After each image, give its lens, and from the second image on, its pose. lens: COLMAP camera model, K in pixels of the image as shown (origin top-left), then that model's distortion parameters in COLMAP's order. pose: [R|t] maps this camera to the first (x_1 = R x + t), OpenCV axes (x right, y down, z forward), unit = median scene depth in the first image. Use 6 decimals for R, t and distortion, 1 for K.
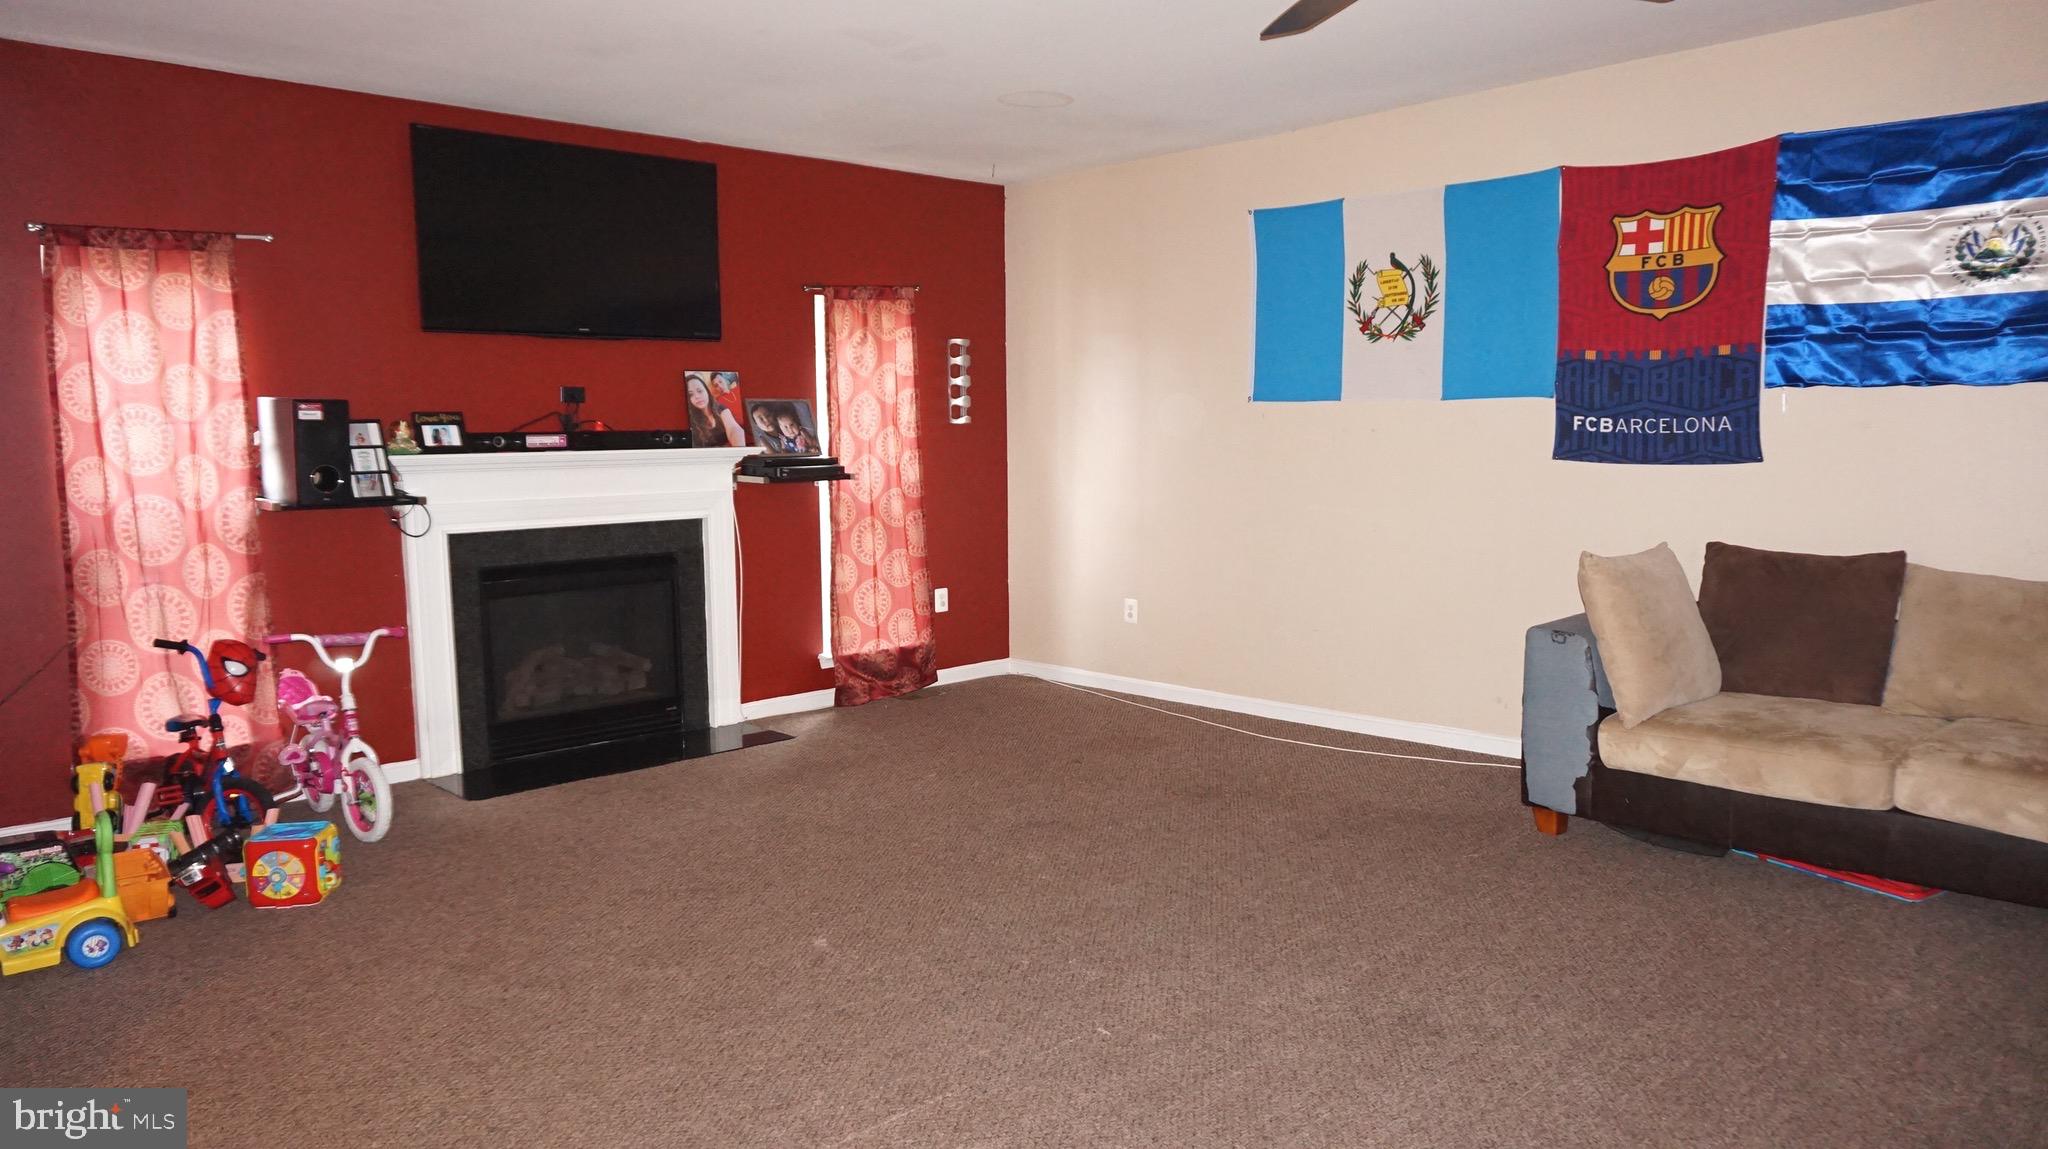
lens RADIAL K [[1378.9, 0, 1023.7], [0, 1378.9, 581.4], [0, 0, 1]] dist [-0.048467, 0.035293]
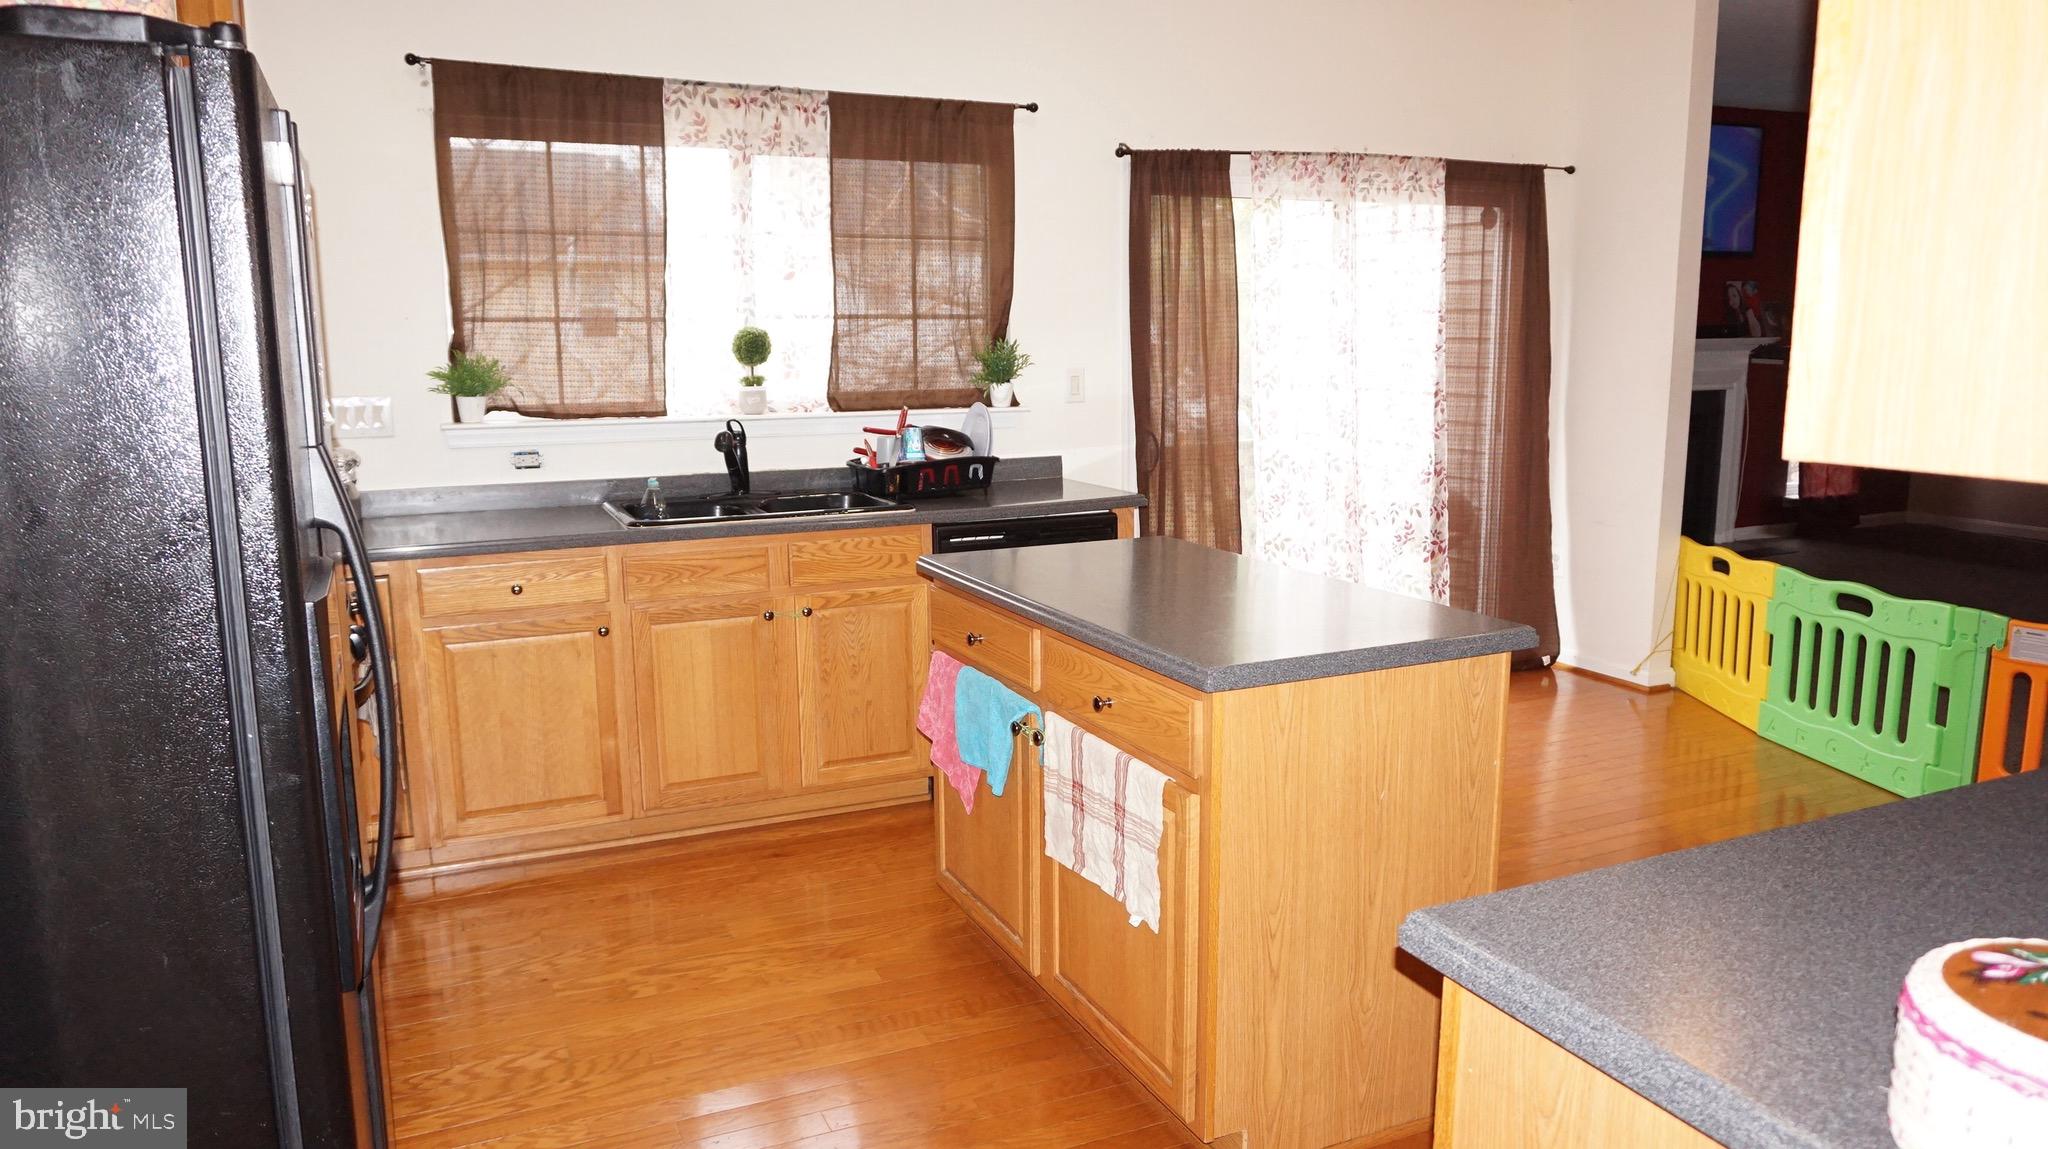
lens RADIAL K [[1378.9, 0, 1018.8], [0, 1378.9, 575.5], [0, 0, 1]] dist [-0.048467, 0.035293]
pose [[0.941818, 0.061450, -0.330458, -0.398826], [-0.036206, 0.995973, 0.082017, 0.047679], [0.334167, -0.065281, 0.940250, -0.475030]]
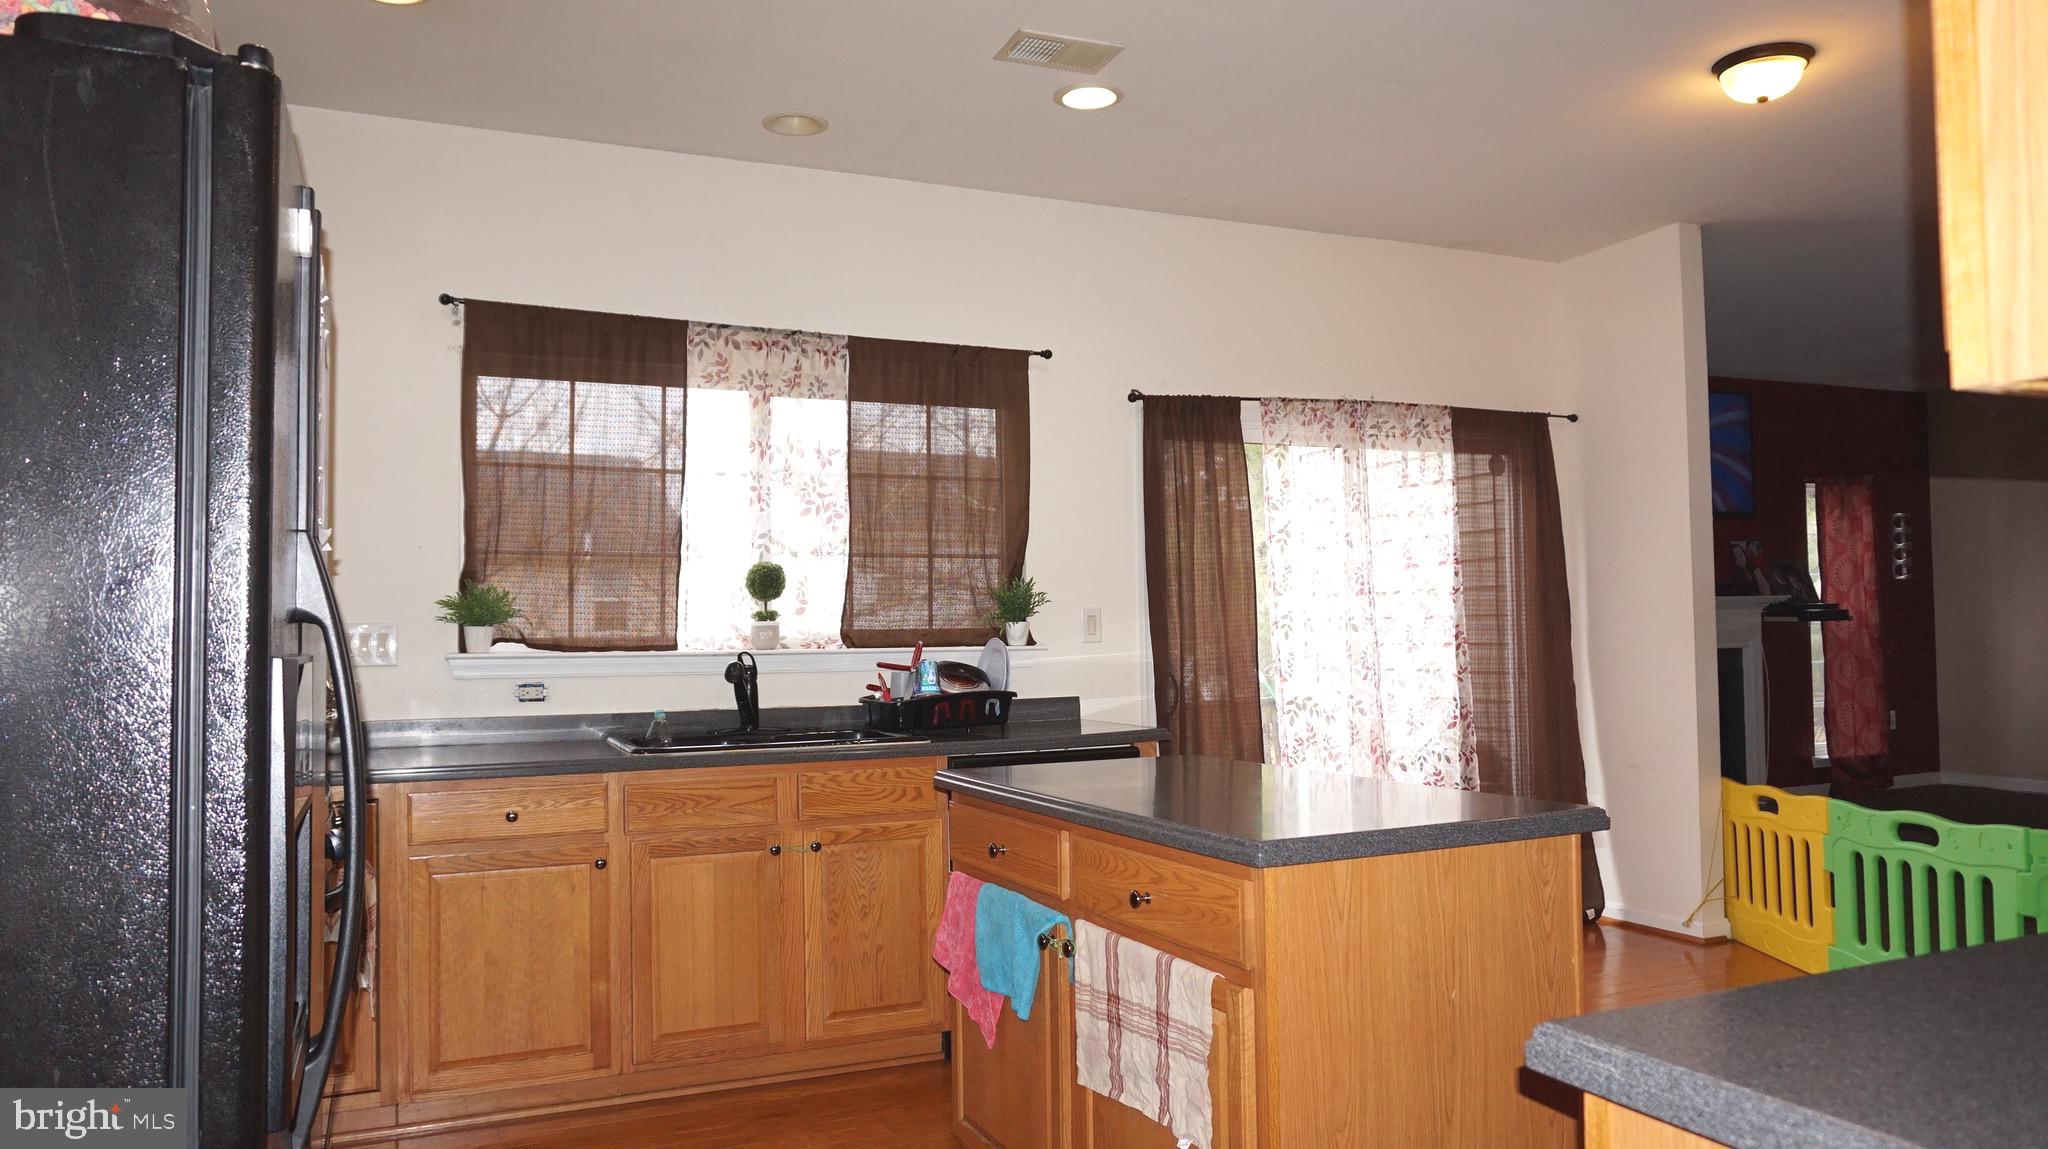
lens RADIAL K [[1378.9, 0, 1021.2], [0, 1378.9, 576.6], [0, 0, 1]] dist [-0.048467, 0.035293]
pose [[0.941100, -0.016189, -0.337741, -0.409008], [-0.030399, 0.990758, -0.132194, 0.076630], [0.336759, 0.134674, 0.931910, -0.459468]]
